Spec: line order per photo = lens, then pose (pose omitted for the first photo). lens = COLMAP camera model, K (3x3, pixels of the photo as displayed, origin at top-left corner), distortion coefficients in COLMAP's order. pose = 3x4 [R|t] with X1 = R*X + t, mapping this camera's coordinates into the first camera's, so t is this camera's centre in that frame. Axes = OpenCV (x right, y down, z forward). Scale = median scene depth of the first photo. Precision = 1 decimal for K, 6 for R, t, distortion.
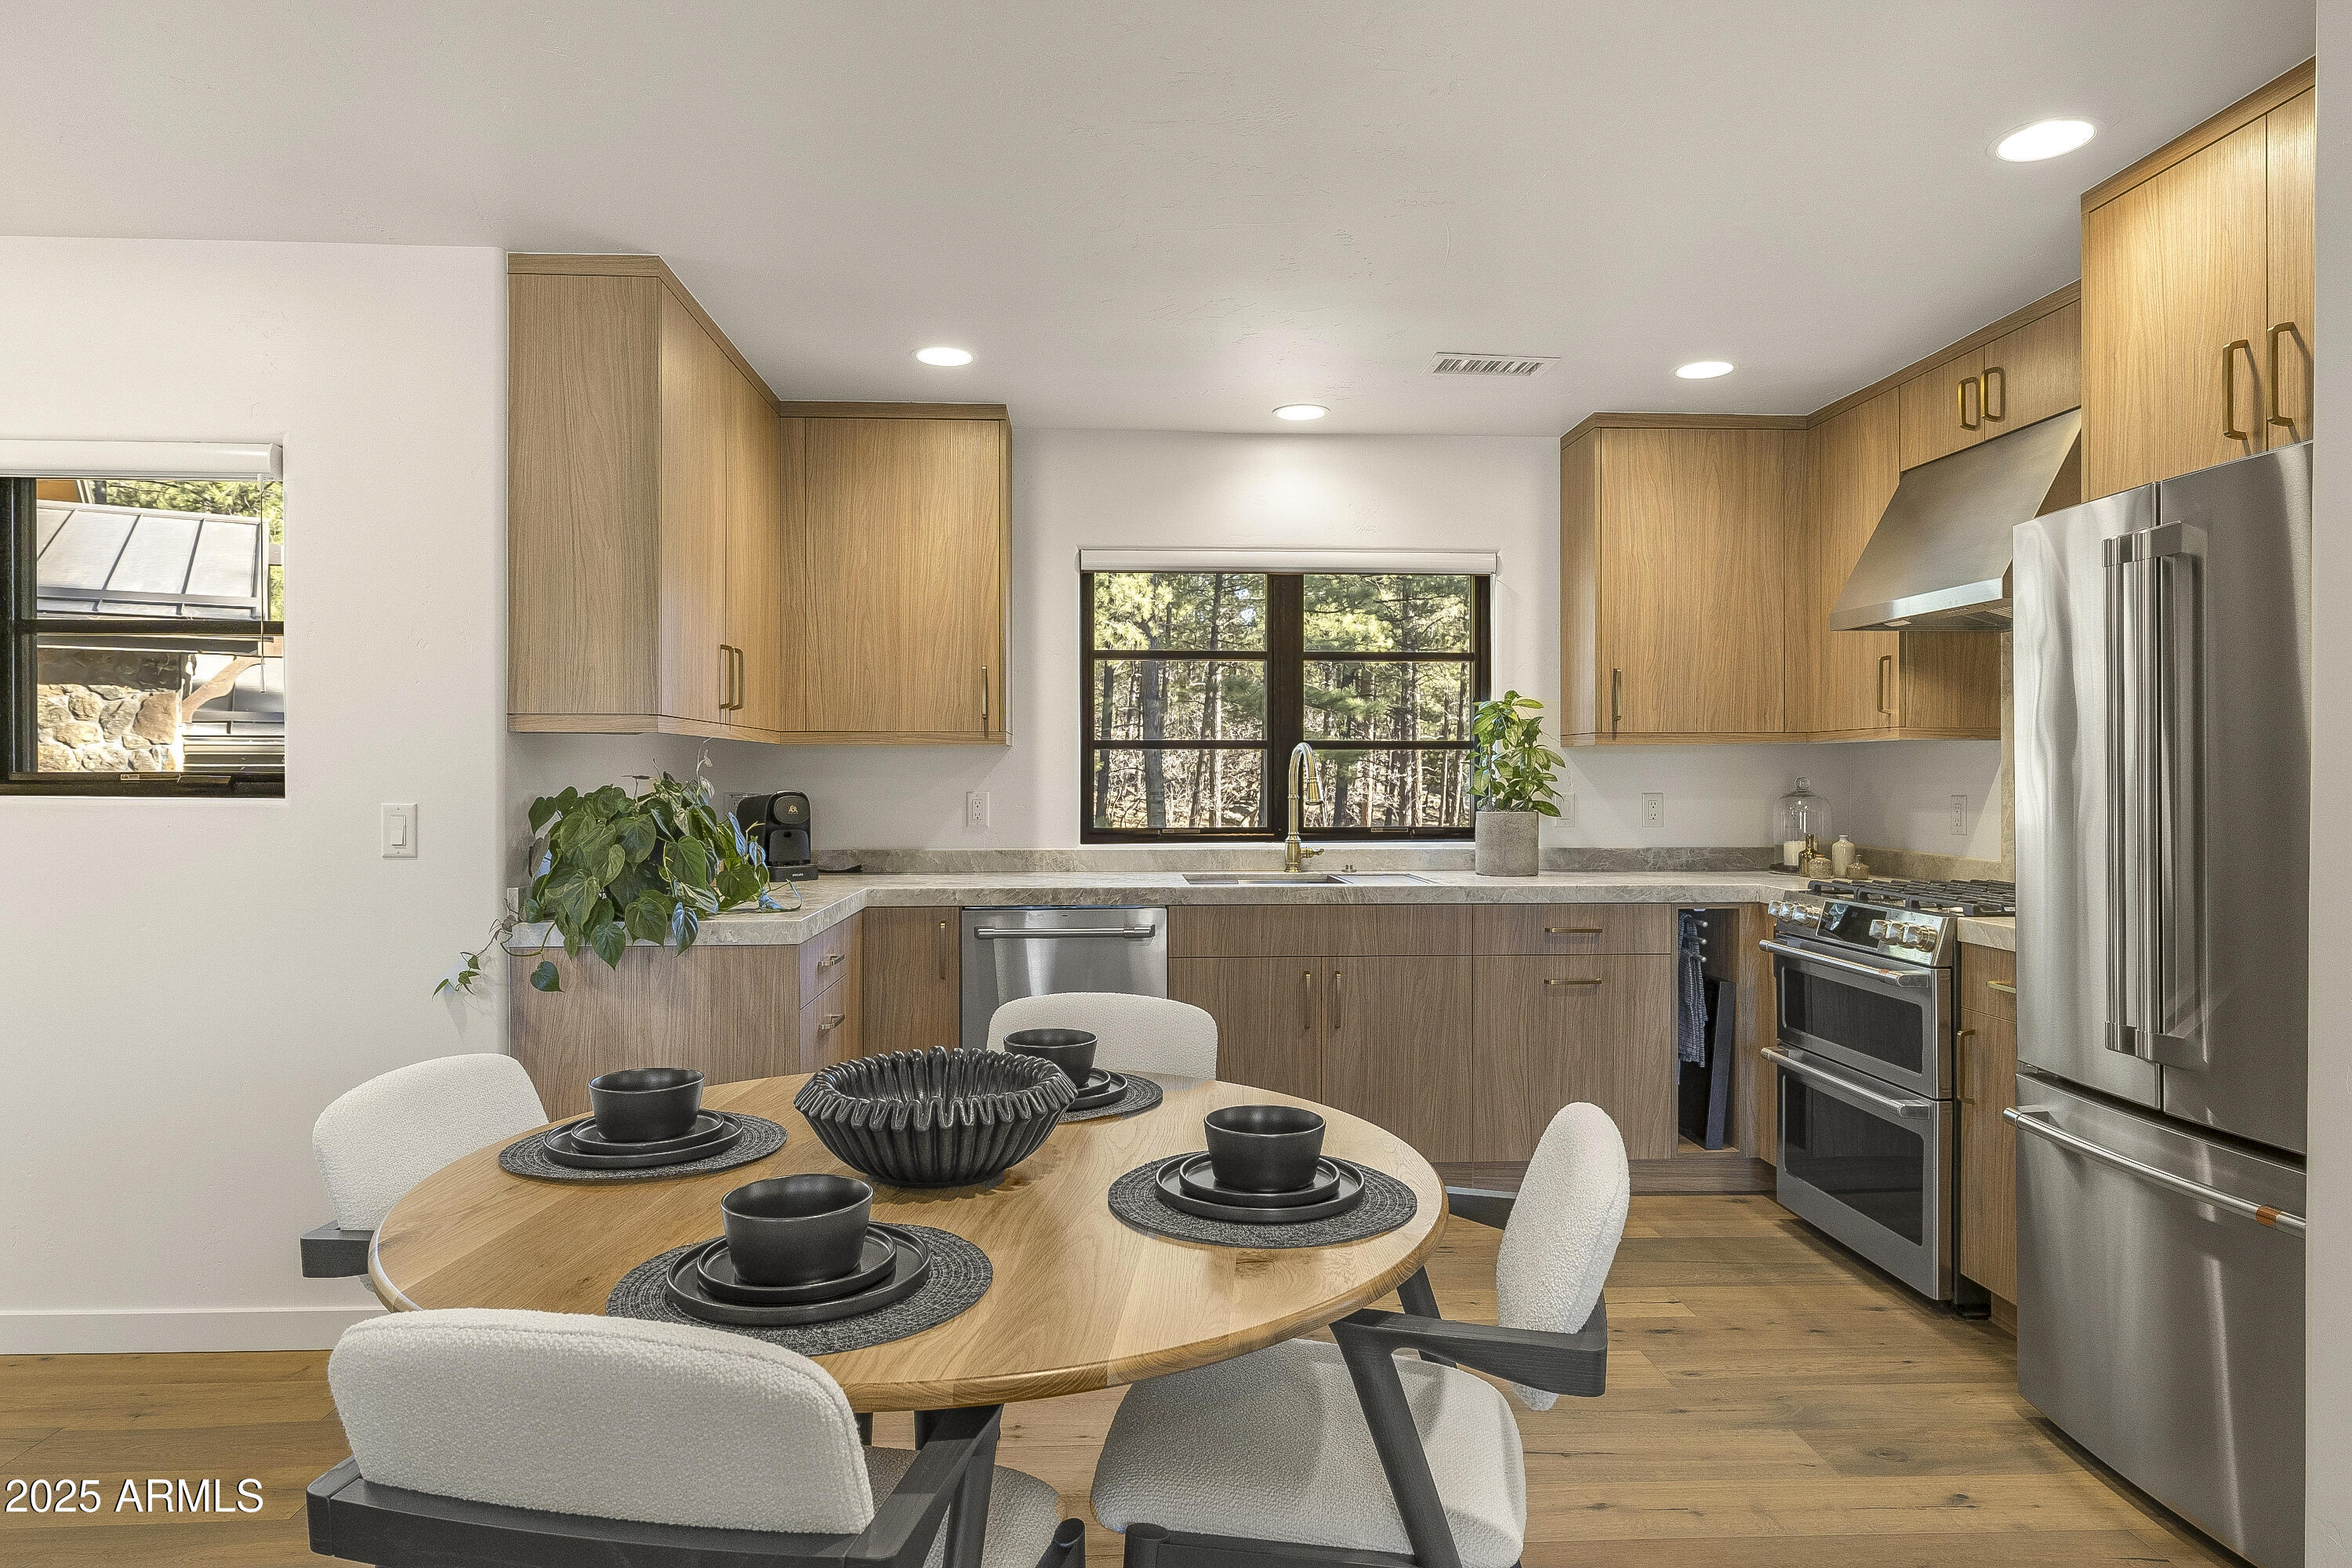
lens RADIAL K [[1373.1, 0, 1176.0], [0, 1373.1, 784.0], [0, 0, 1]] dist [-0.006660, -0.001633]
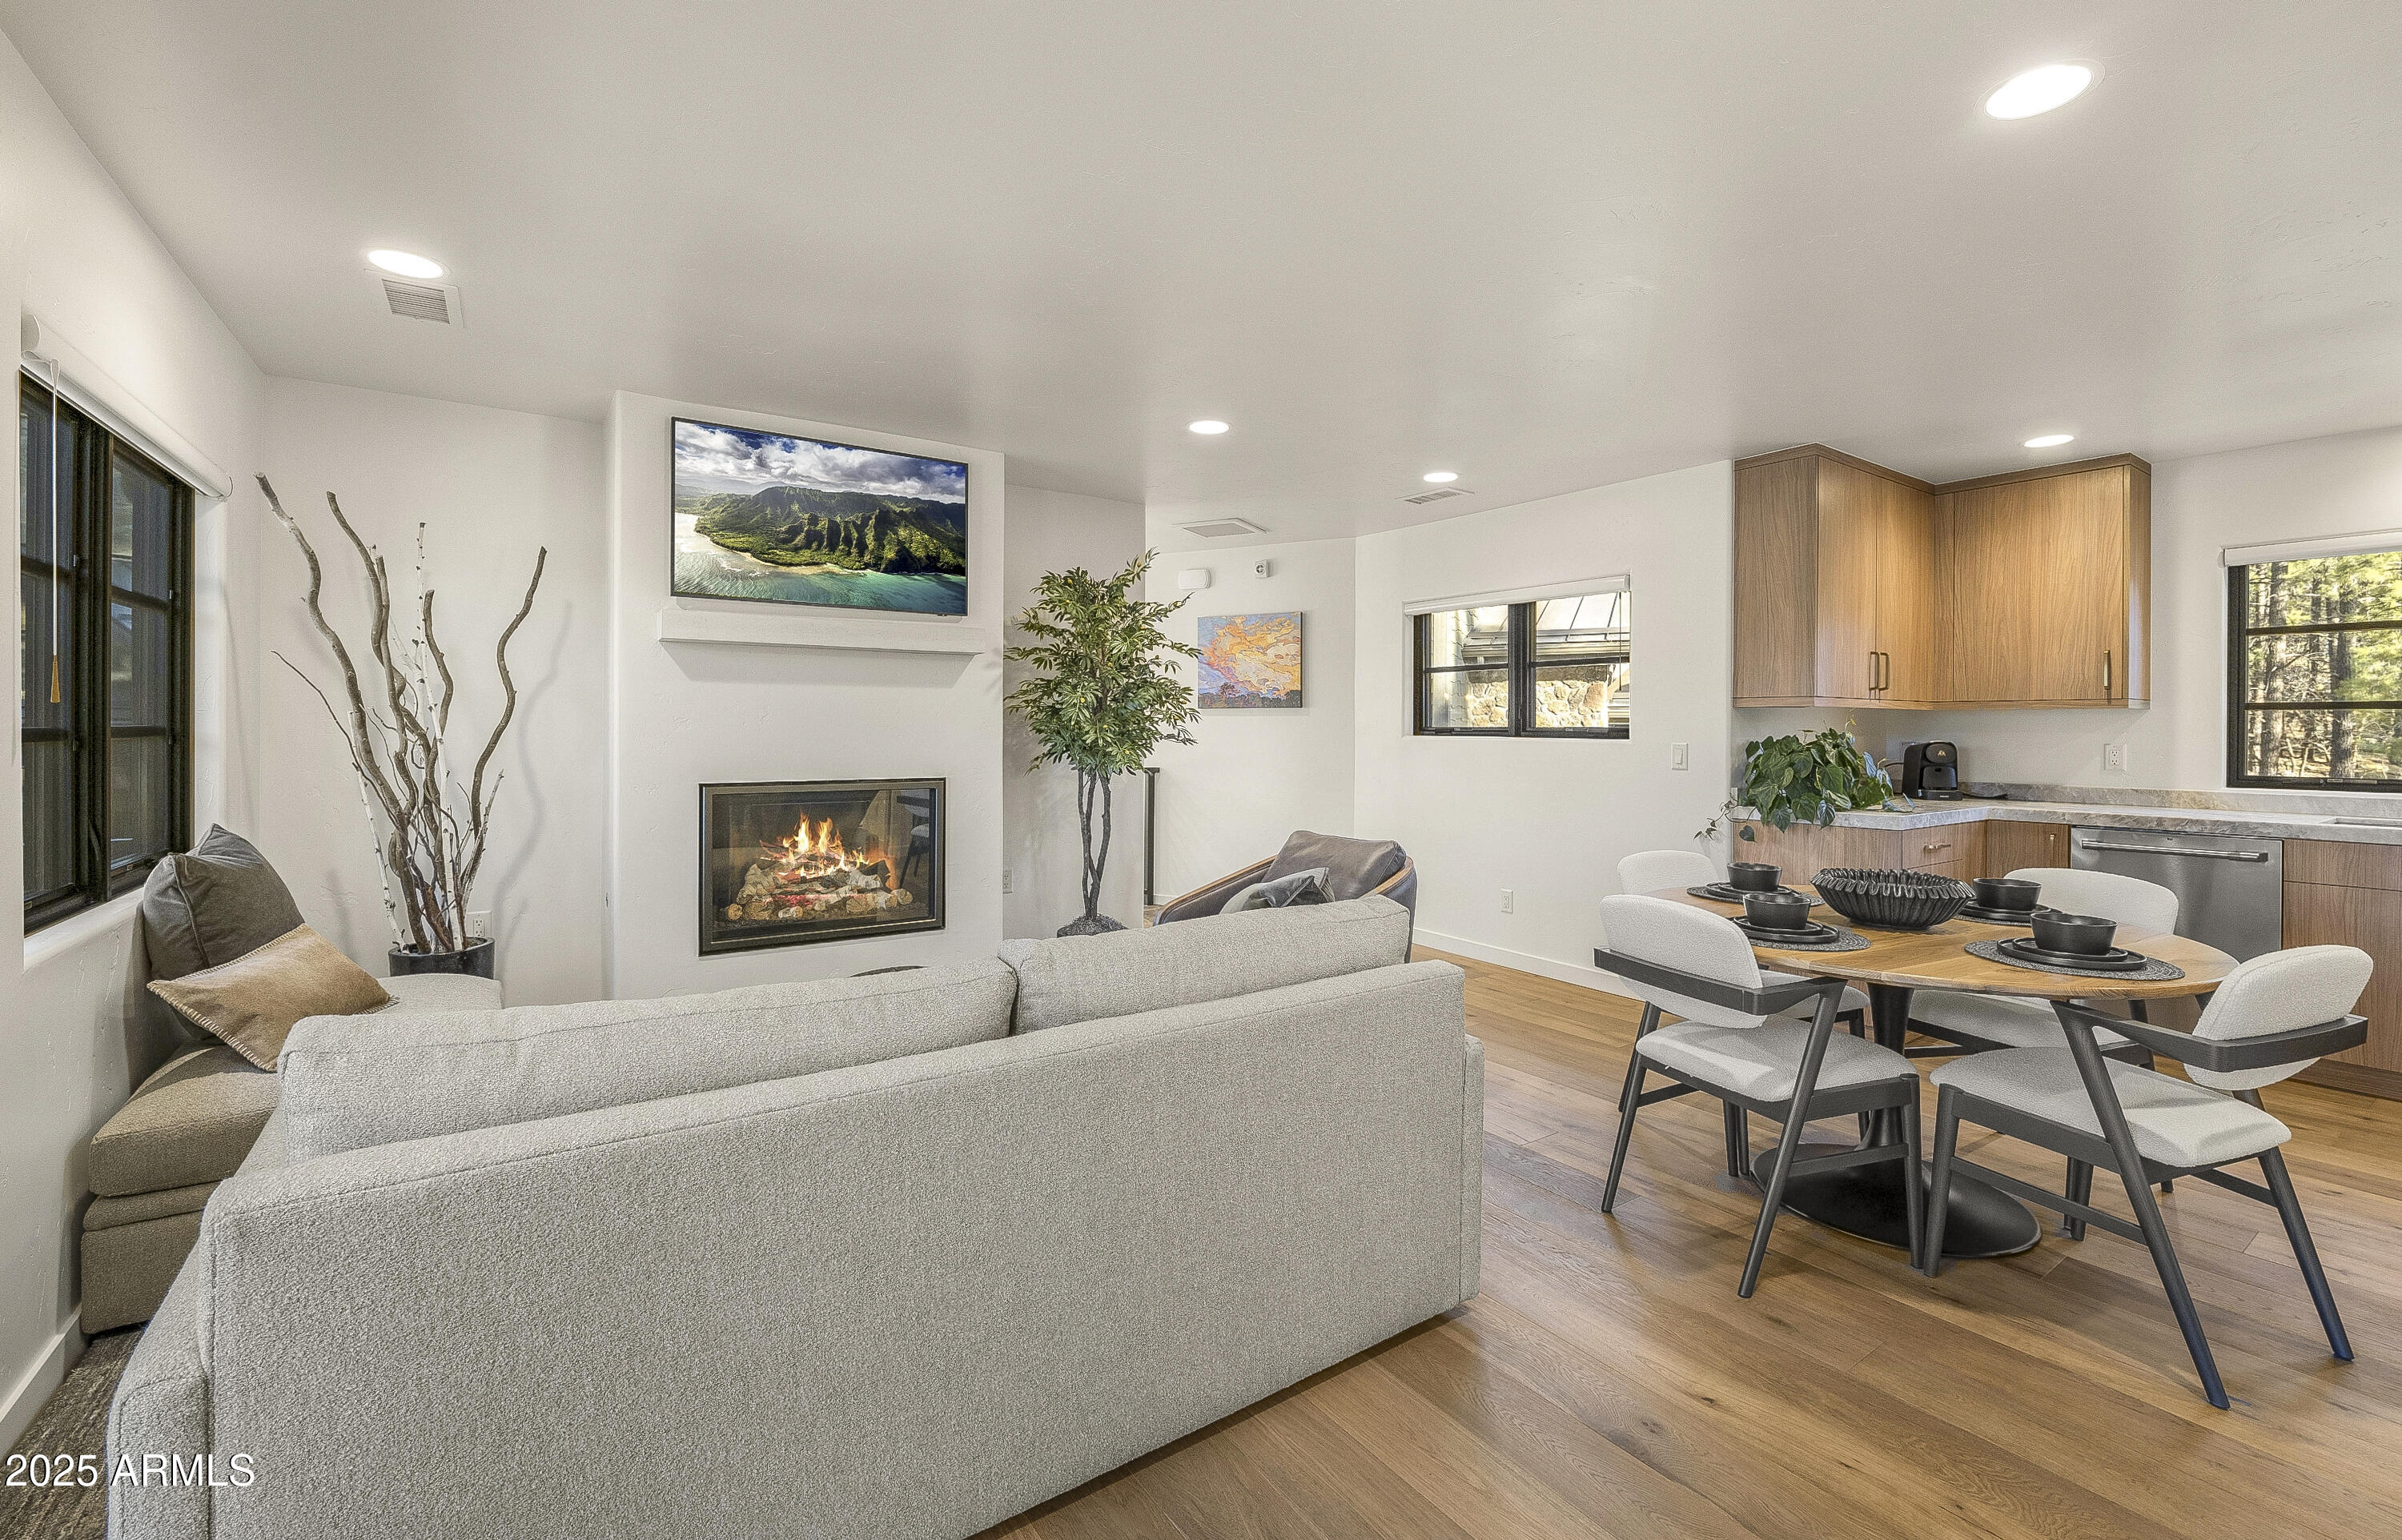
lens RADIAL K [[1007.0, 0, 1199.6], [0, 1007.0, 725.7], [0, 0, 1]] dist [0.000624, -0.000022]
pose [[0.519978, 0.000285, -0.854179, 0.292510], [-0.009668, 0.999938, -0.005552, 0.002757], [0.854125, 0.011145, 0.519949, -0.333647]]
